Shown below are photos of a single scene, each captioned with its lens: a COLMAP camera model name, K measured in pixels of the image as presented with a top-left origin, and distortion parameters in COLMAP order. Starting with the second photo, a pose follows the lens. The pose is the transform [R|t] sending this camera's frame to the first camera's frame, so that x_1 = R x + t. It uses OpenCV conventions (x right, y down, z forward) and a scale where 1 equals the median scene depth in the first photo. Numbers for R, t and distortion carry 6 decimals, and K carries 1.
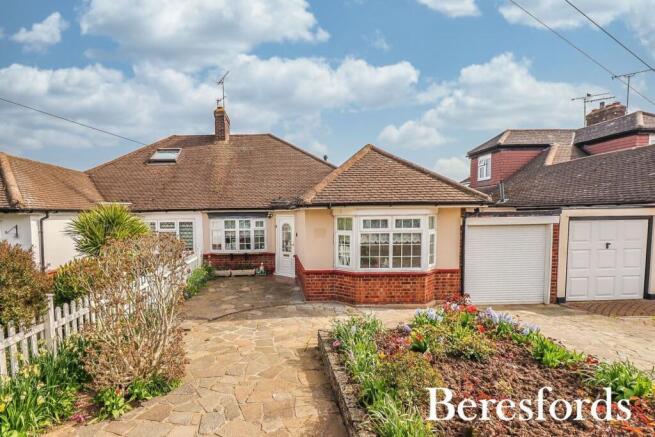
lens RADIAL K [[325.7, 0, 331.5], [0, 325.7, 211.9], [0, 0, 1]] dist [0.001156, -0.013325]
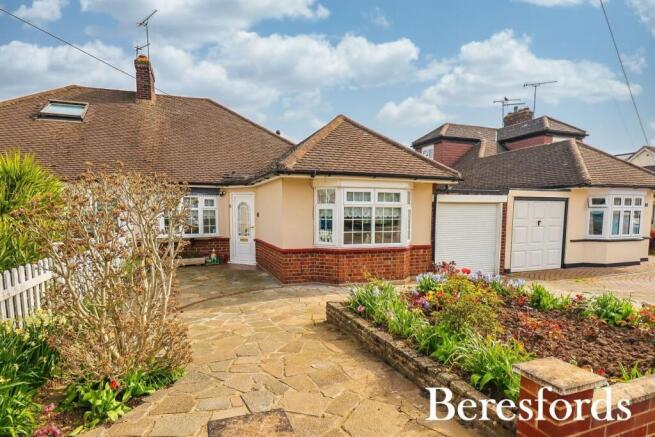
lens RADIAL K [[343.0, 0, 332.1], [0, 343.0, 241.2], [0, 0, 1]] dist [-0.005701, -0.002881]
pose [[0.944977, -0.017050, 0.326691, -0.250454], [0.005144, 0.999292, 0.037273, 0.122465], [-0.327095, -0.033541, 0.944396, 0.087663]]
